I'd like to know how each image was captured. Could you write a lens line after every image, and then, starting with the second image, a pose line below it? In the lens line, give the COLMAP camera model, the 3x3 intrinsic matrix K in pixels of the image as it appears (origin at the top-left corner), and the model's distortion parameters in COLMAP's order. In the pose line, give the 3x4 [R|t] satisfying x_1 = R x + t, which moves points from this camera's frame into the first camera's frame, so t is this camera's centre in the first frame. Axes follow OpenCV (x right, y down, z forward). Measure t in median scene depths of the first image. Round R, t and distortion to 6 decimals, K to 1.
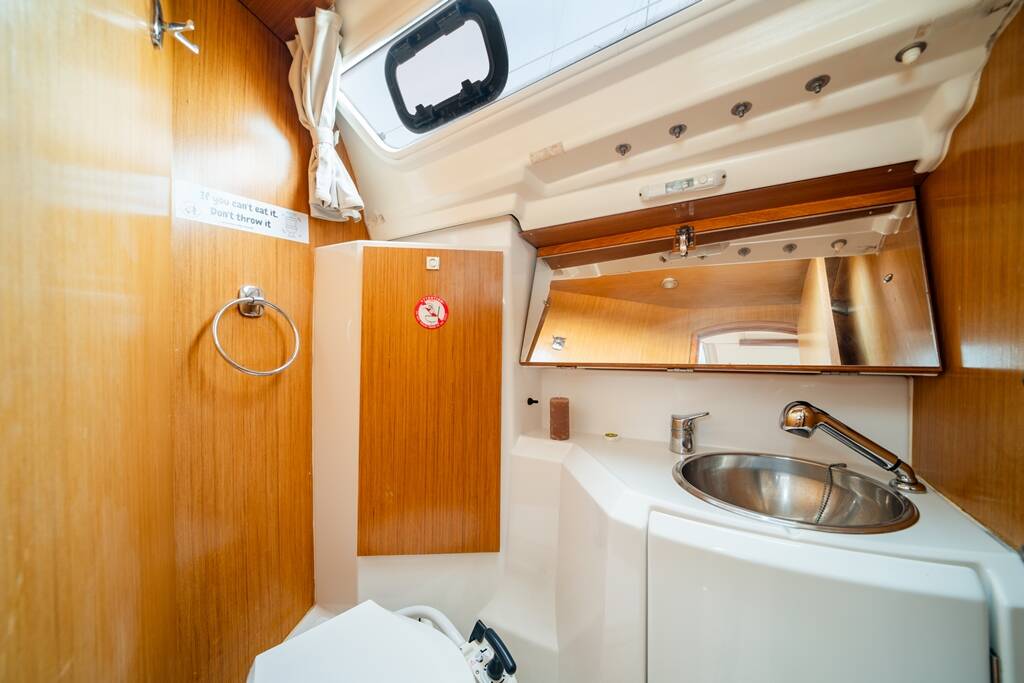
lens RADIAL K [[282.3, 0, 512.0], [0, 282.3, 341.5], [0, 0, 1]] dist [-0.006475, 0.000014]
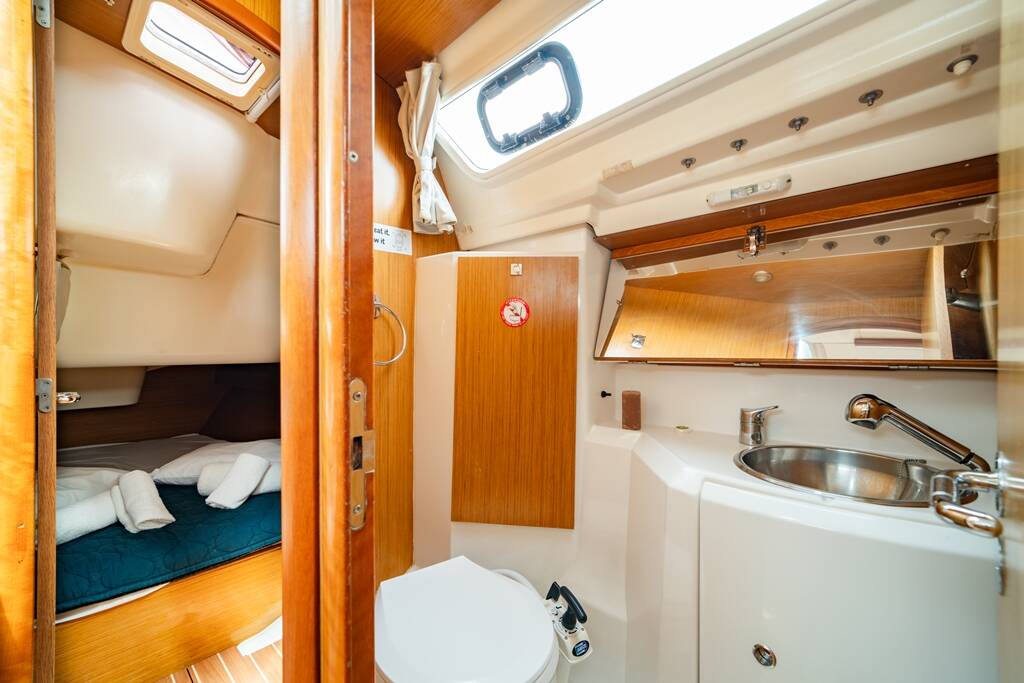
lens RADIAL K [[399.9, 0, 513.0], [0, 399.9, 345.7], [0, 0, 1]] dist [-0.010823, -0.000030]
pose [[0.976907, 0.004322, -0.213621, 0.053784], [-0.006129, 0.999951, -0.007797, 0.044230], [0.213577, 0.008926, 0.976886, -0.585049]]
